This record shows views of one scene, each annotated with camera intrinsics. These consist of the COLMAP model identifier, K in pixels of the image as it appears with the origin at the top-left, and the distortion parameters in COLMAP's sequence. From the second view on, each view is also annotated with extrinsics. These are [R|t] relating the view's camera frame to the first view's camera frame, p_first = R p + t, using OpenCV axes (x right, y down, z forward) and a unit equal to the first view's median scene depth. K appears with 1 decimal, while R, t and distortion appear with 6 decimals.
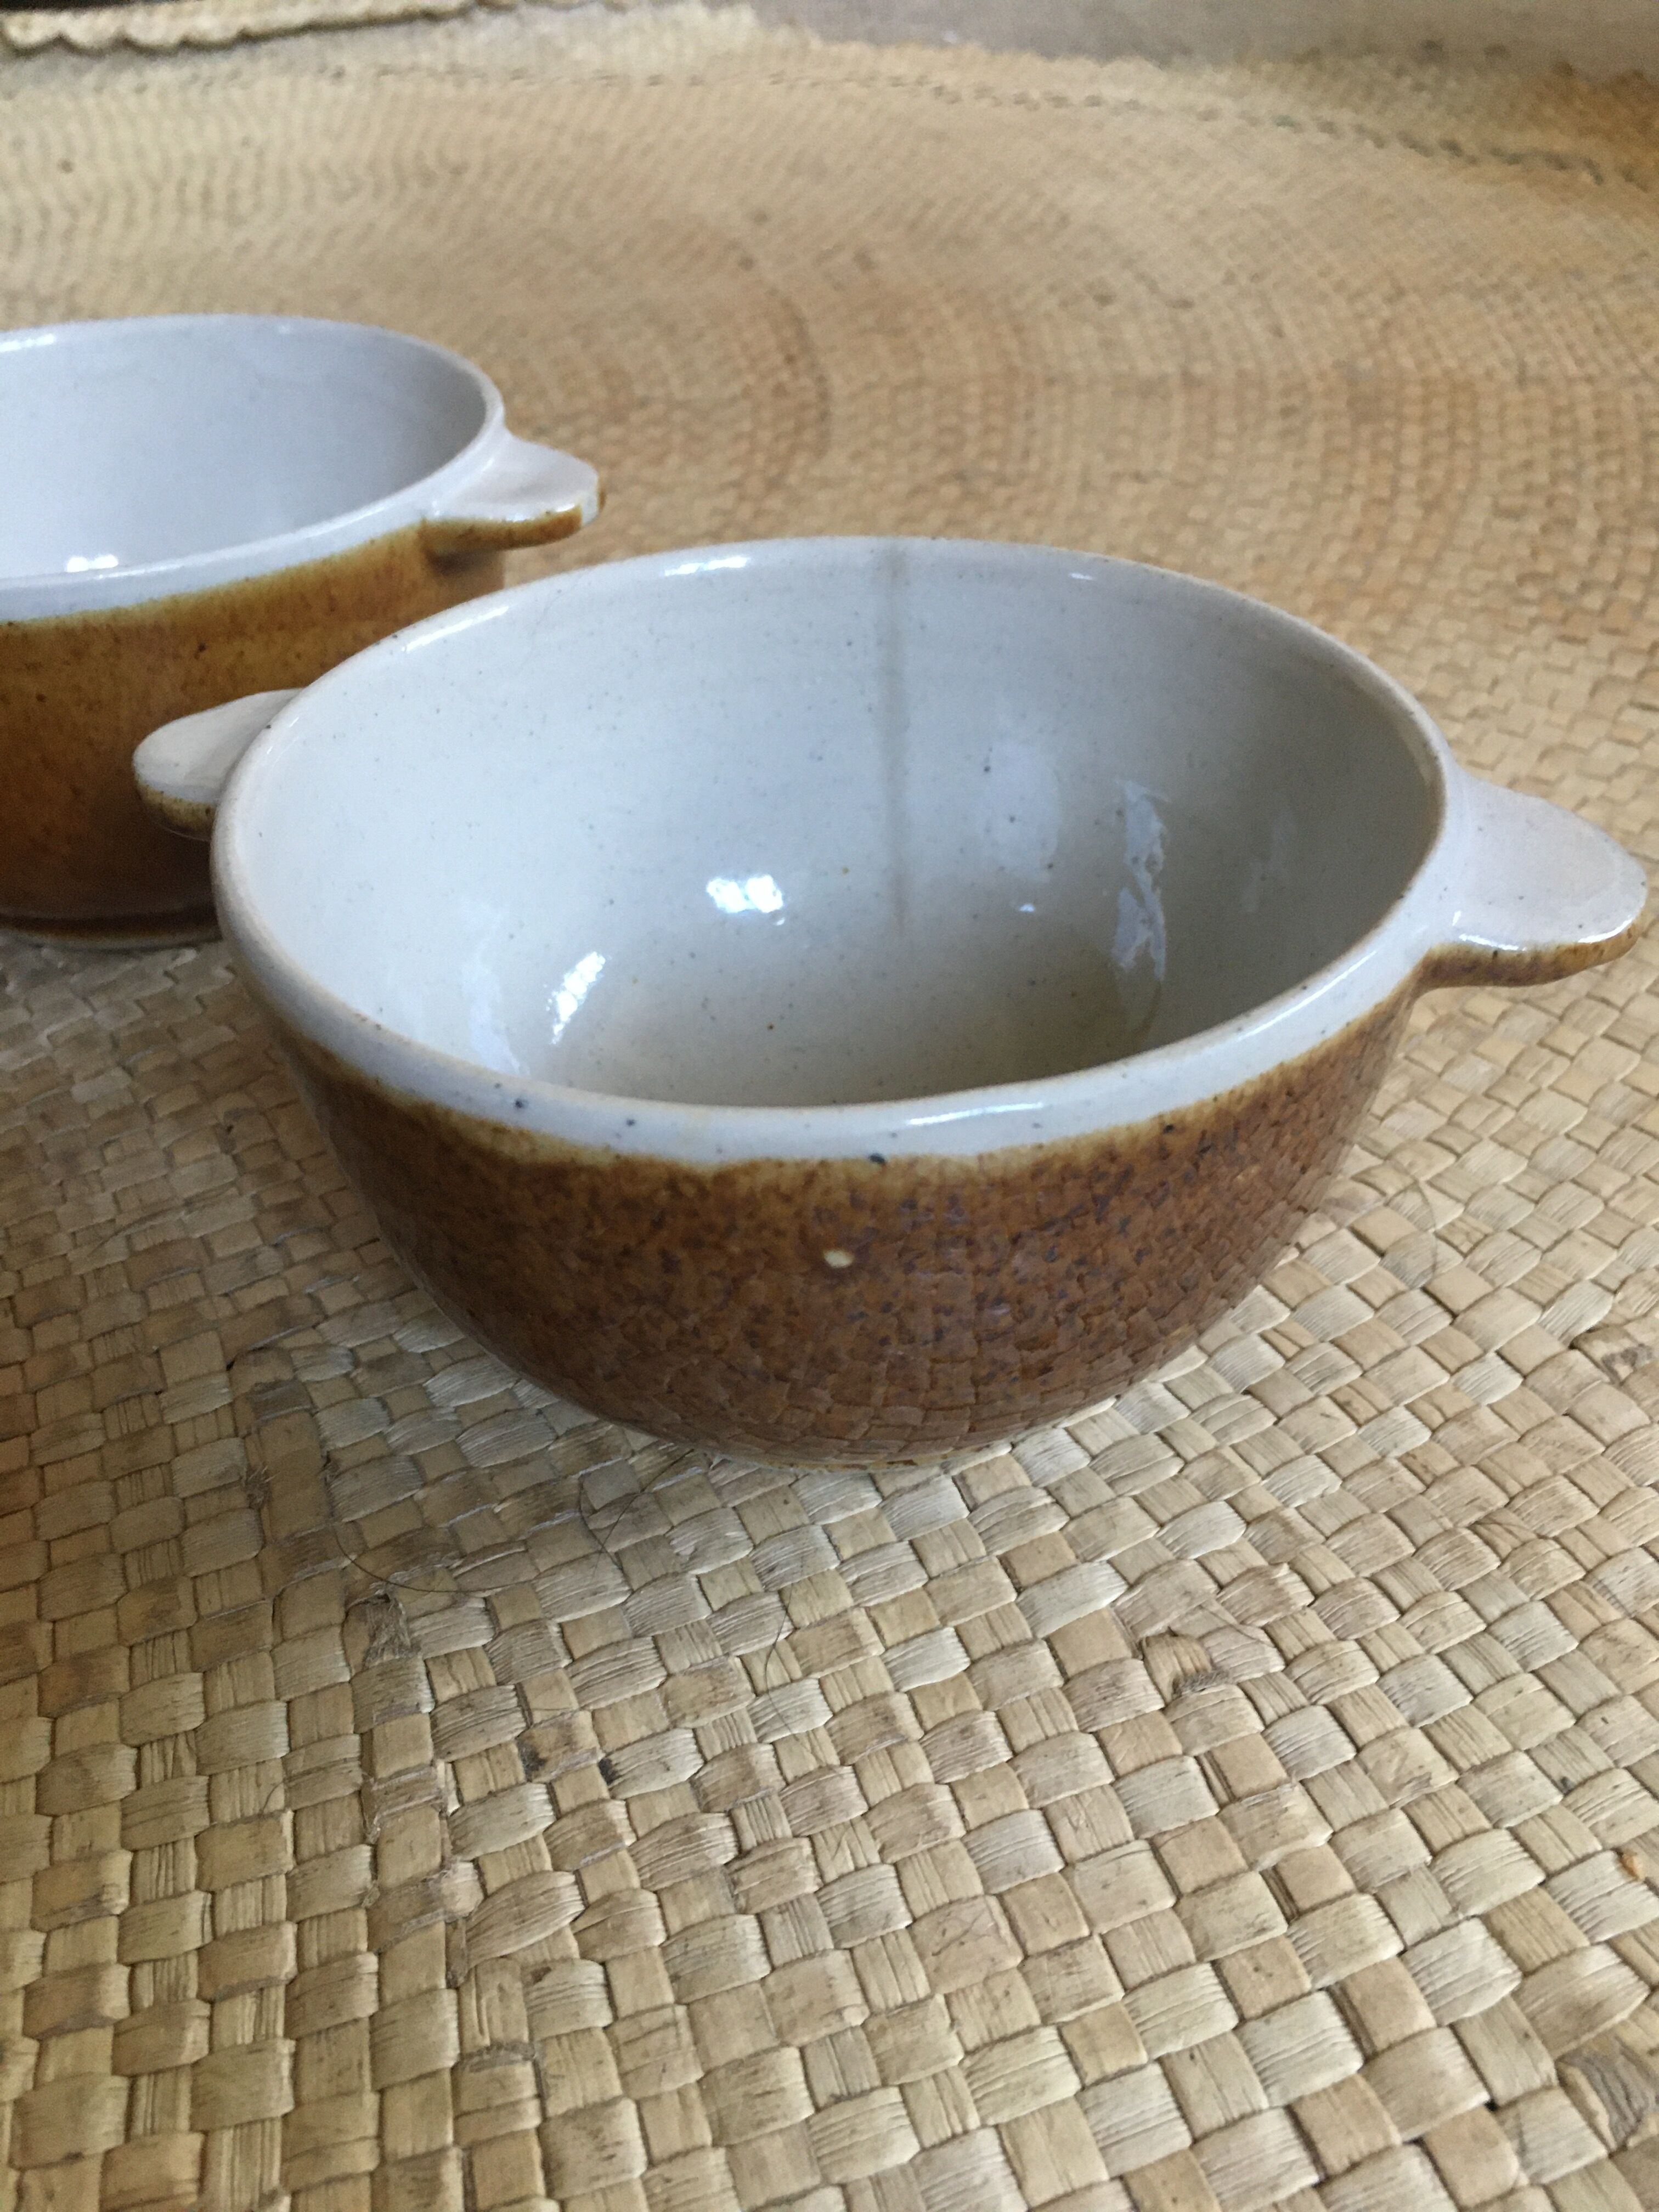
lens RADIAL K [[1922.6, 0, 829.5], [0, 1922.6, 1106.0], [0, 0, 1]] dist [0.055291, -0.097267]
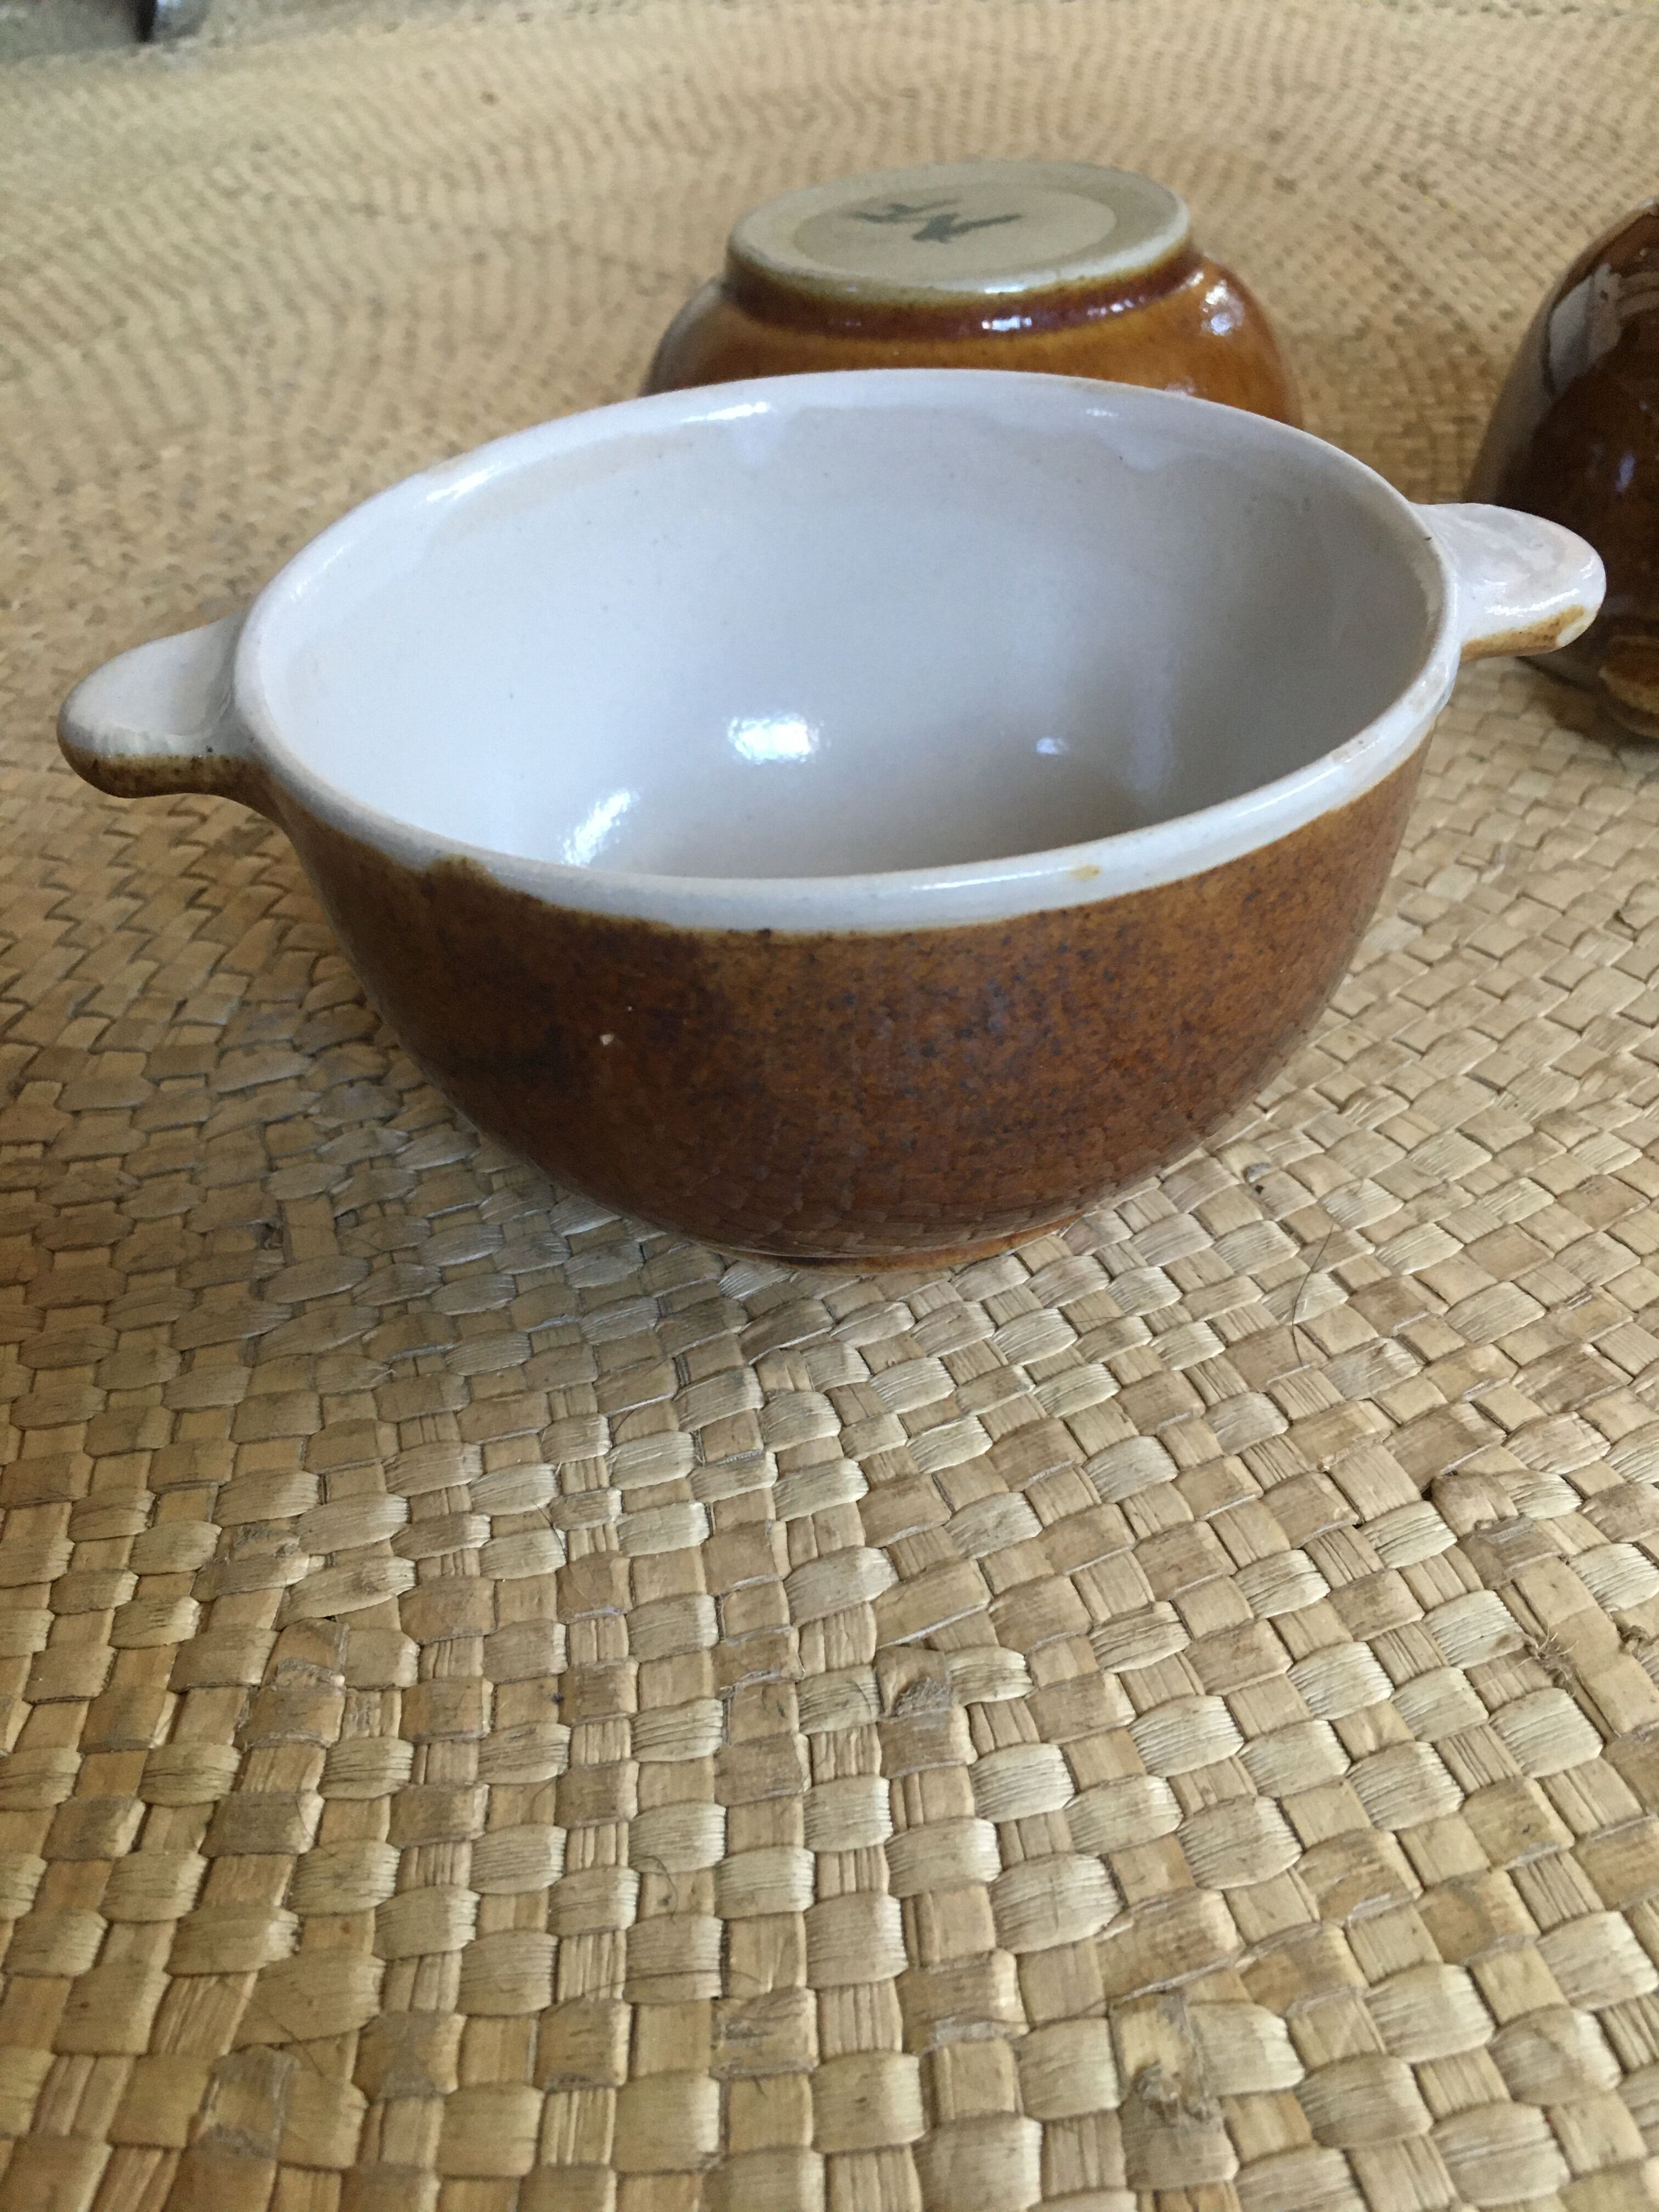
lens RADIAL K [[1909.7, 0, 829.5], [0, 1909.7, 1106.0], [0, 0, 1]] dist [0.074942, -0.123573]
pose [[0.997504, 0.016343, -0.068696, -0.614052], [-0.014459, 0.999508, 0.027837, -0.064246], [0.069117, -0.026775, 0.997249, 0.179659]]
